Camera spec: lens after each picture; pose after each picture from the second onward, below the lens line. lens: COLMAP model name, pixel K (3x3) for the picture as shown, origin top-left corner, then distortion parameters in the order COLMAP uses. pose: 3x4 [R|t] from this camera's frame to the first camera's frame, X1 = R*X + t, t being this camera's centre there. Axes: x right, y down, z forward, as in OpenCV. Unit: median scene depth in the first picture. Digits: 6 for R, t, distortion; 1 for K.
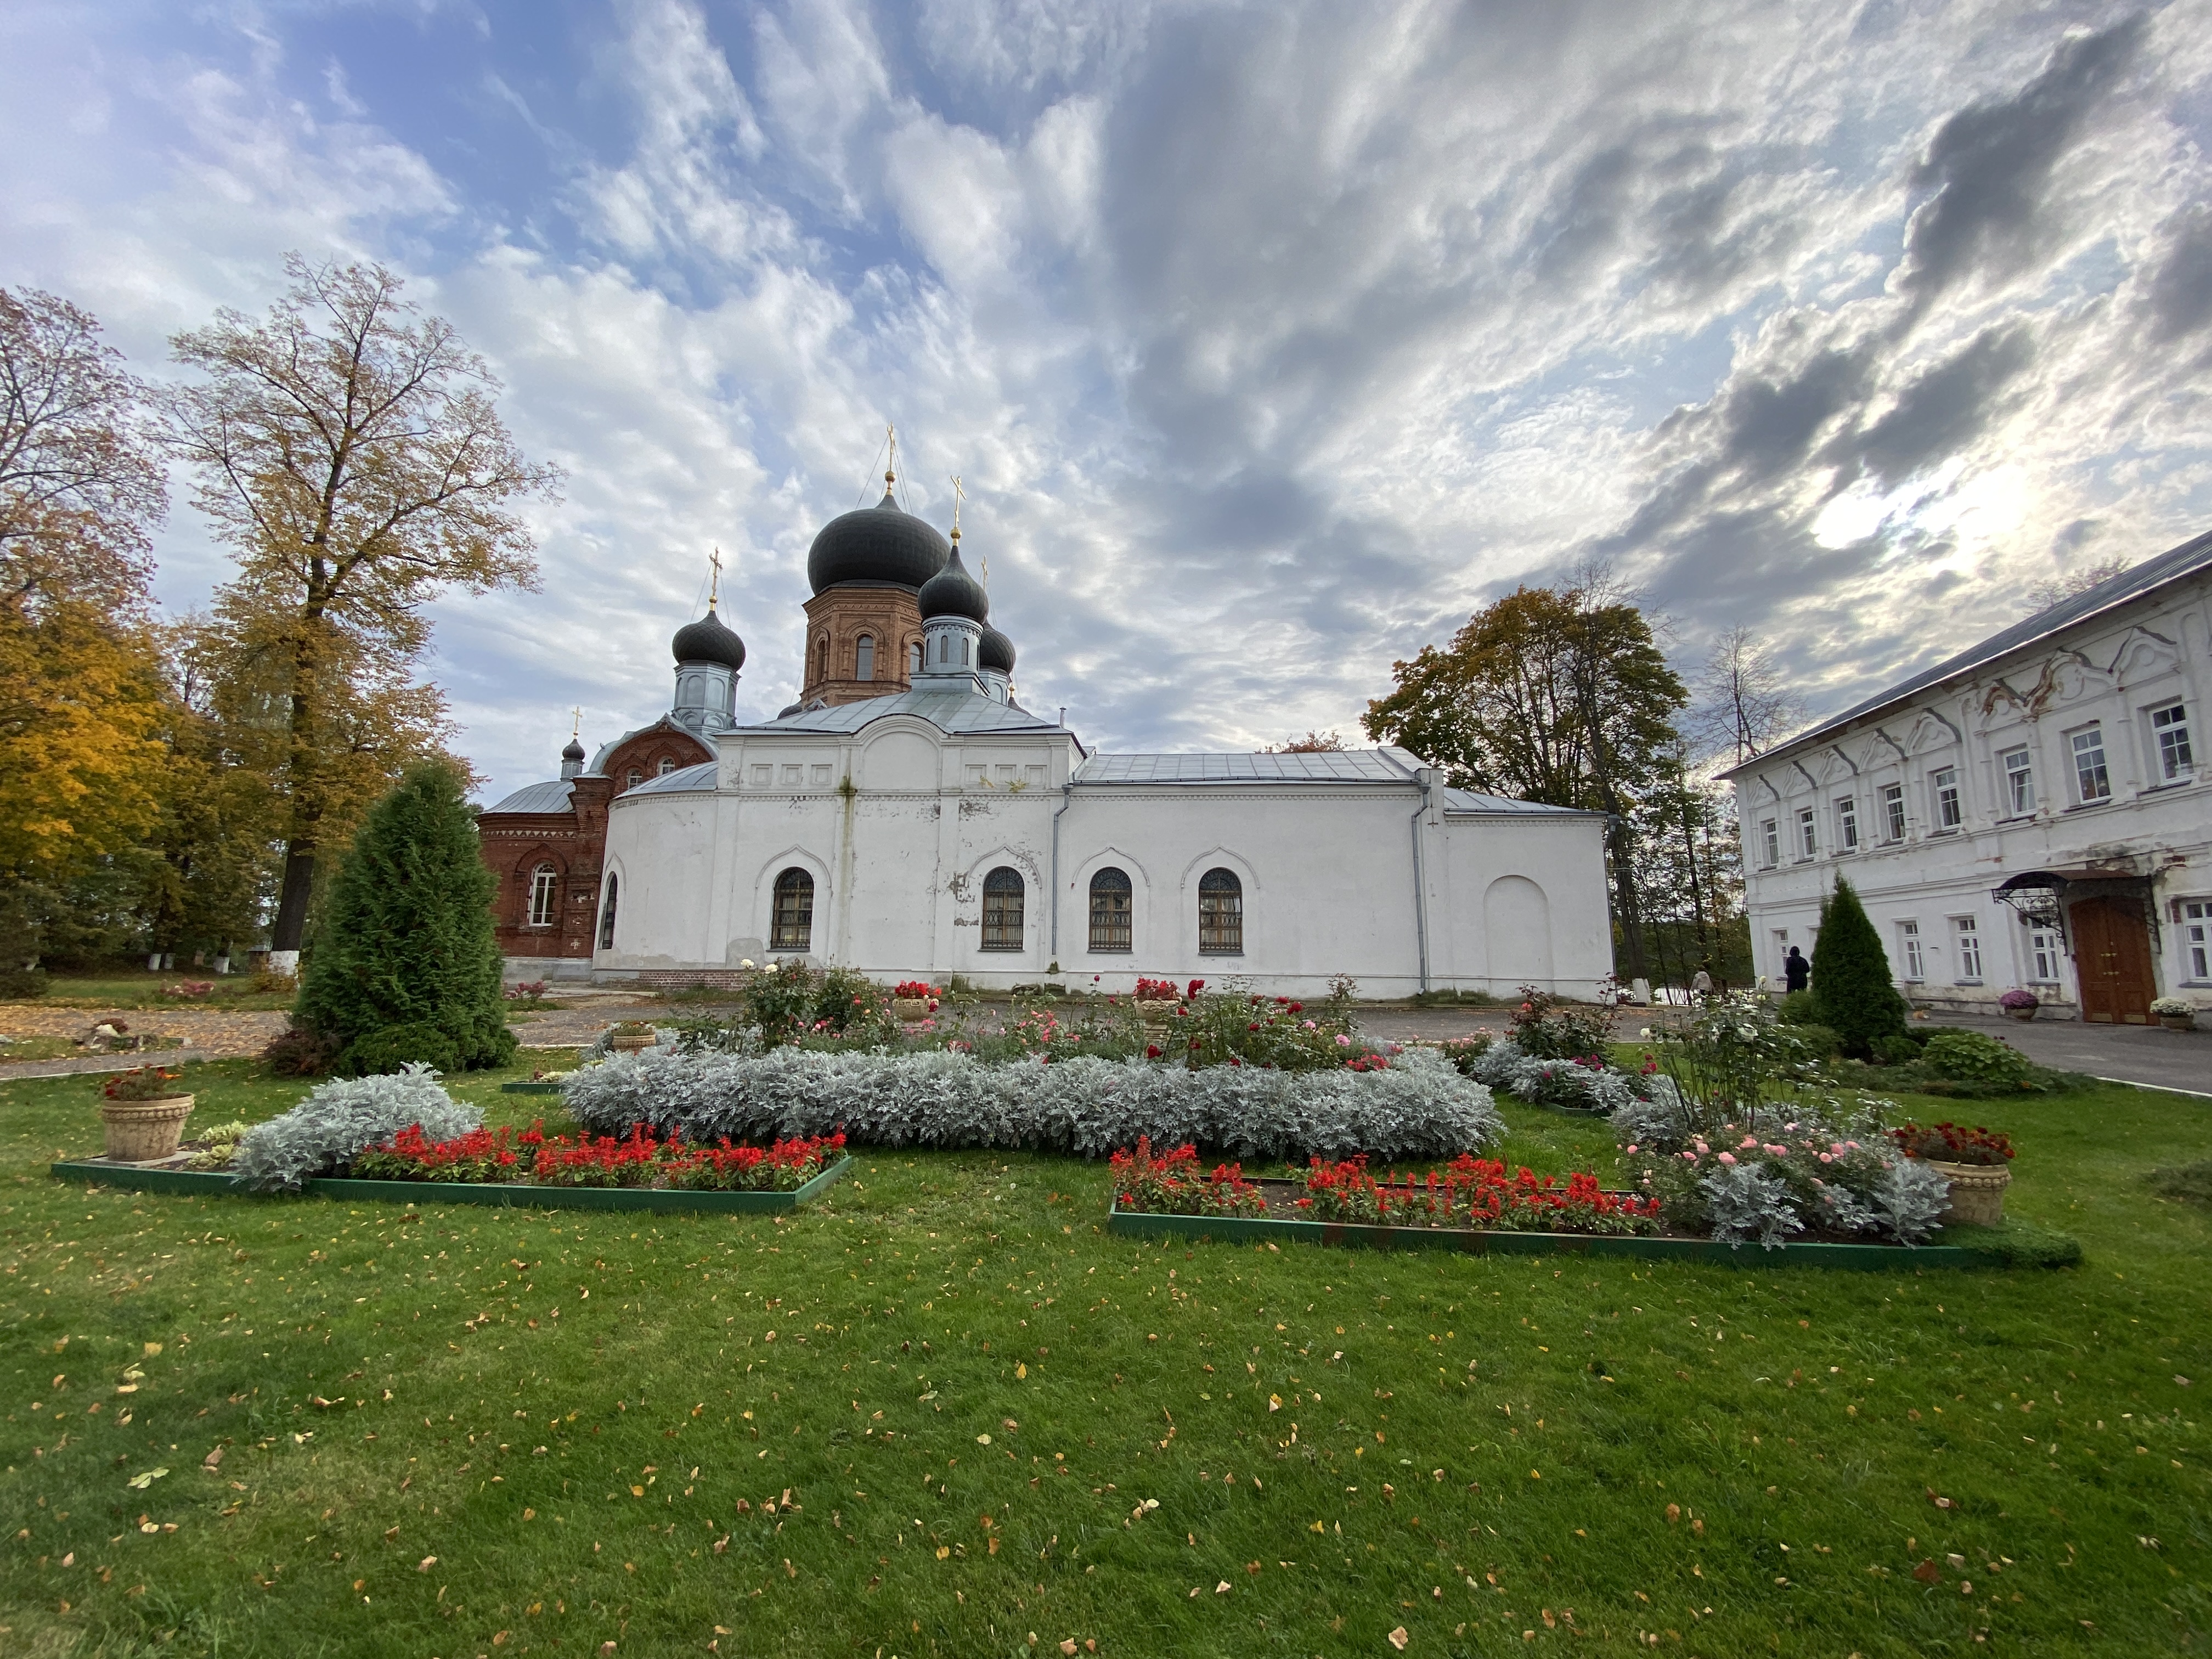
lens RADIAL K [[882.4, 0, 1126.3], [0, 882.4, 834.6], [0, 0, 1]] dist [0.001177, -0.015054]
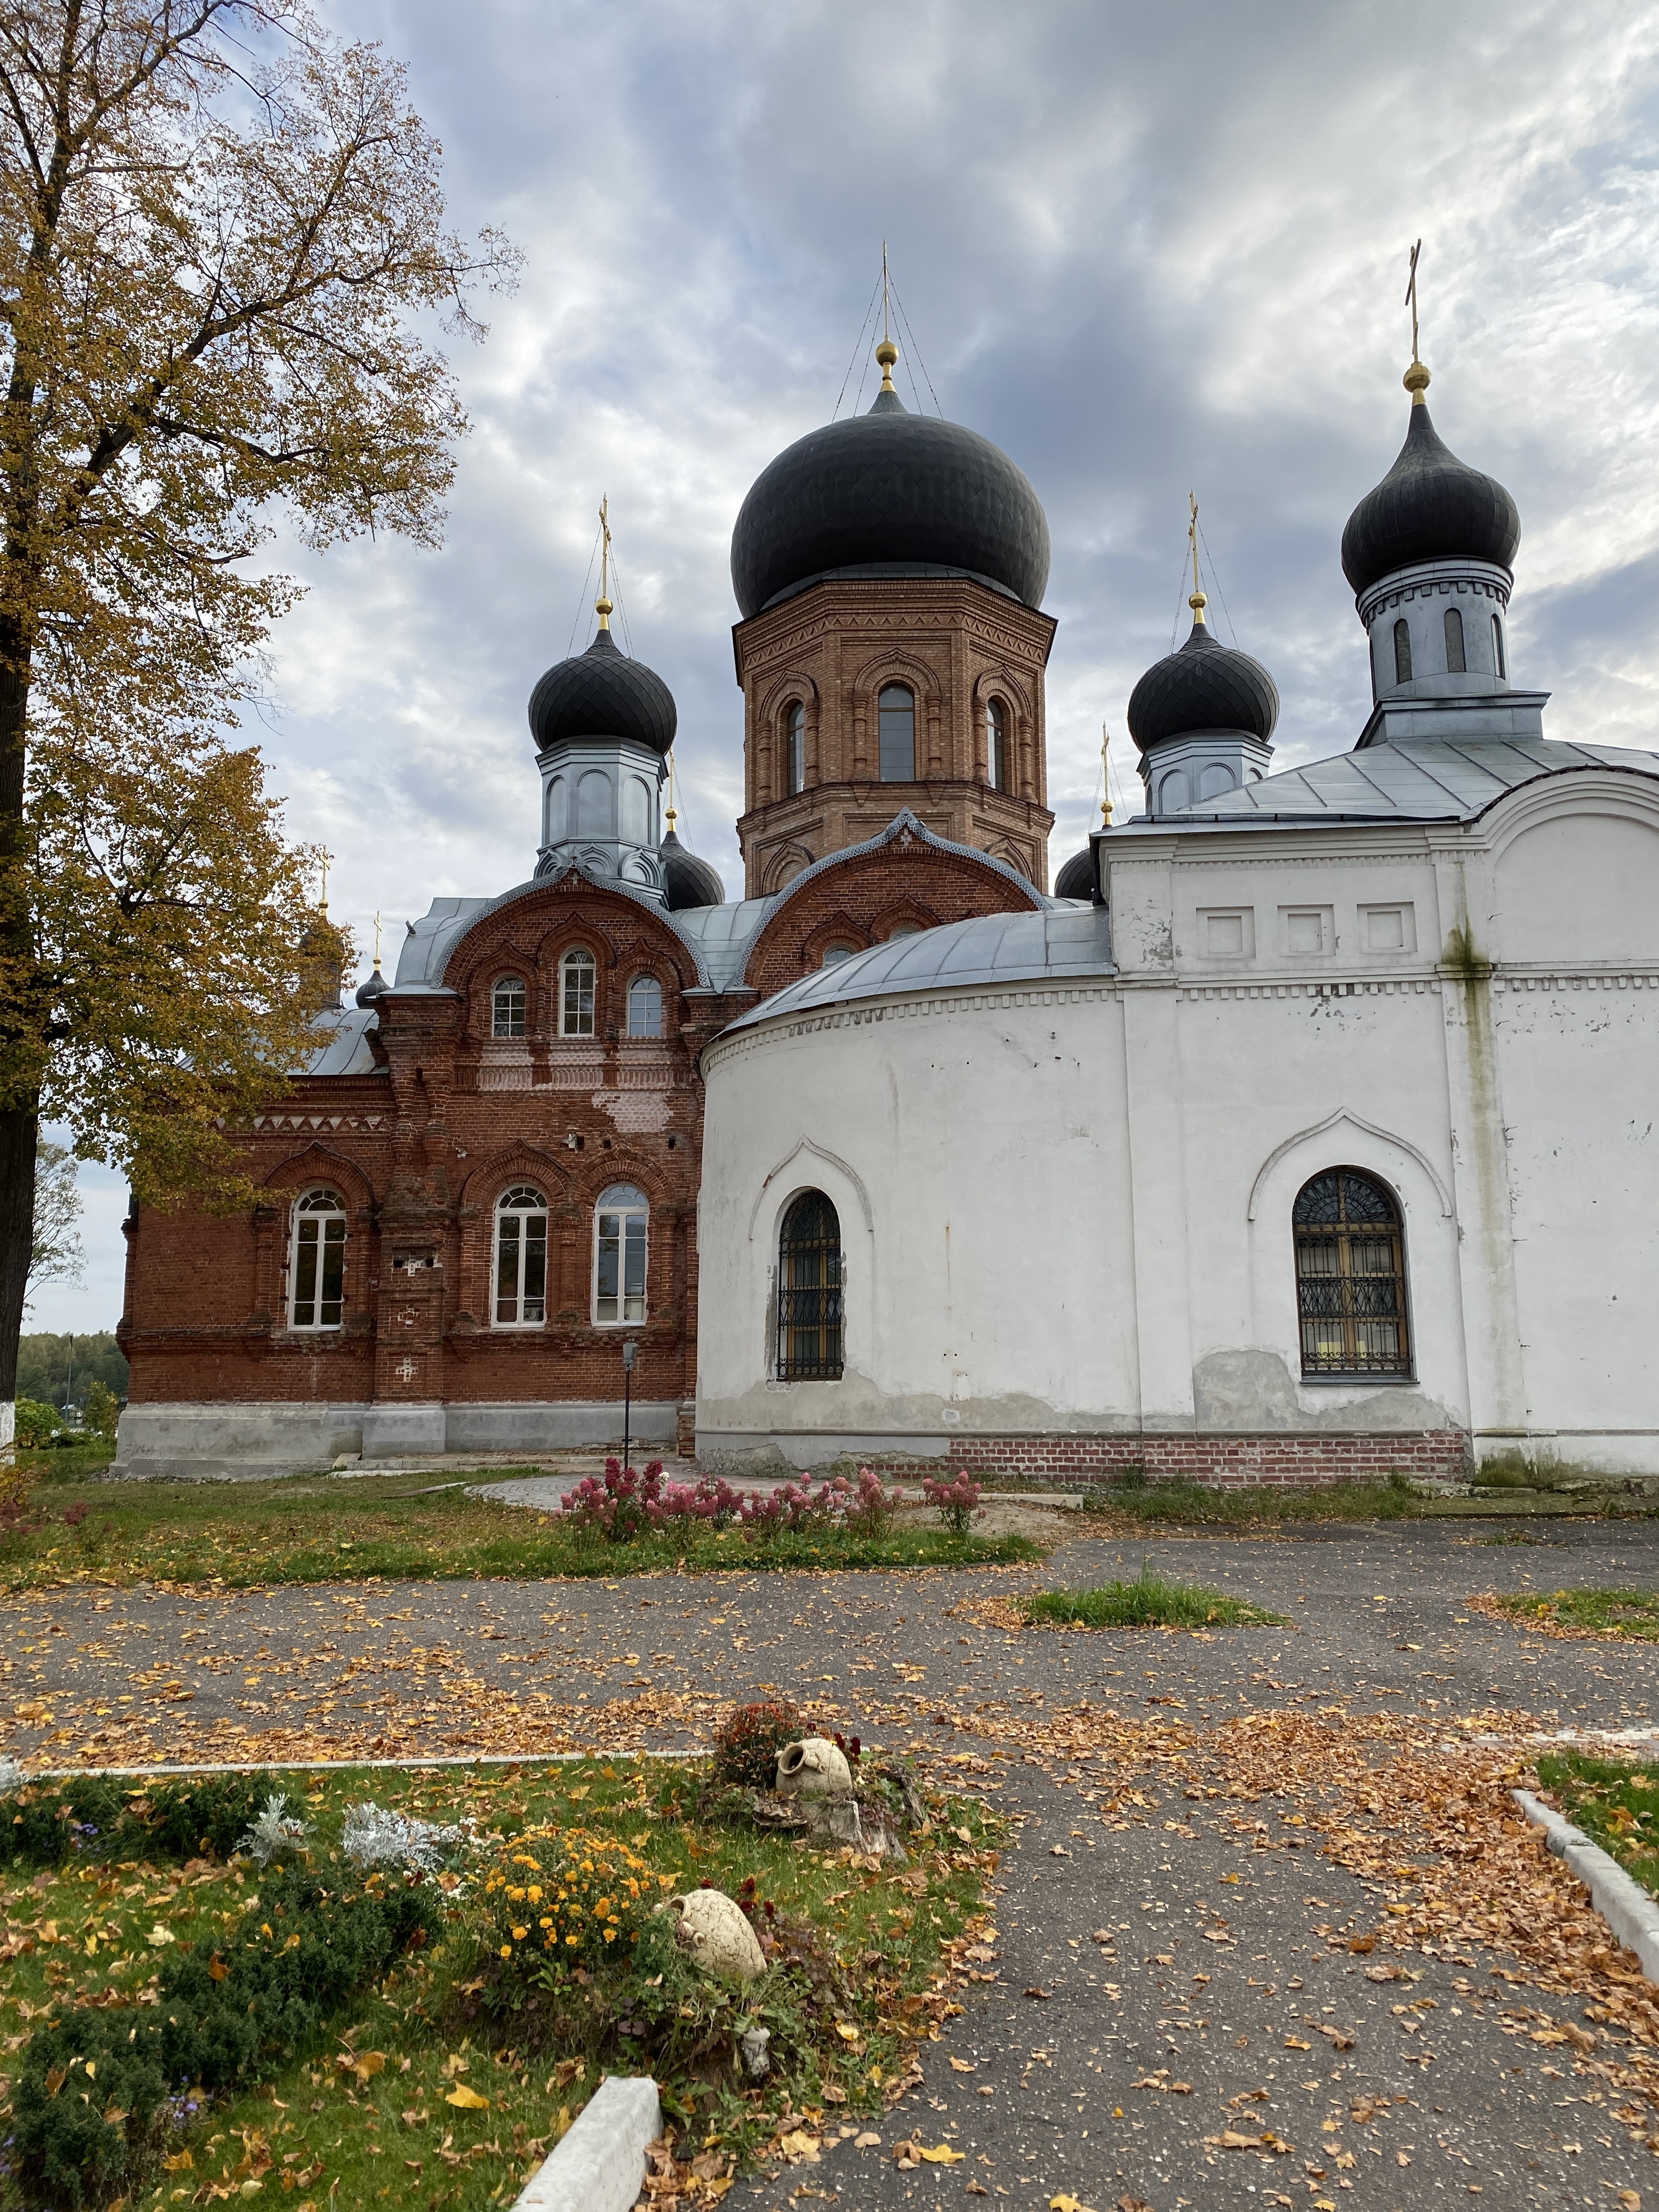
lens RADIAL K [[1687.7, 0, 829.5], [0, 1687.7, 1106.0], [0, 0, 1]] dist [0.052339, -0.070686]
pose [[0.998921, -0.020033, -0.041888, -0.561822], [0.019113, 0.999570, -0.022242, 0.022416], [0.042316, 0.021417, 0.998875, 0.238989]]
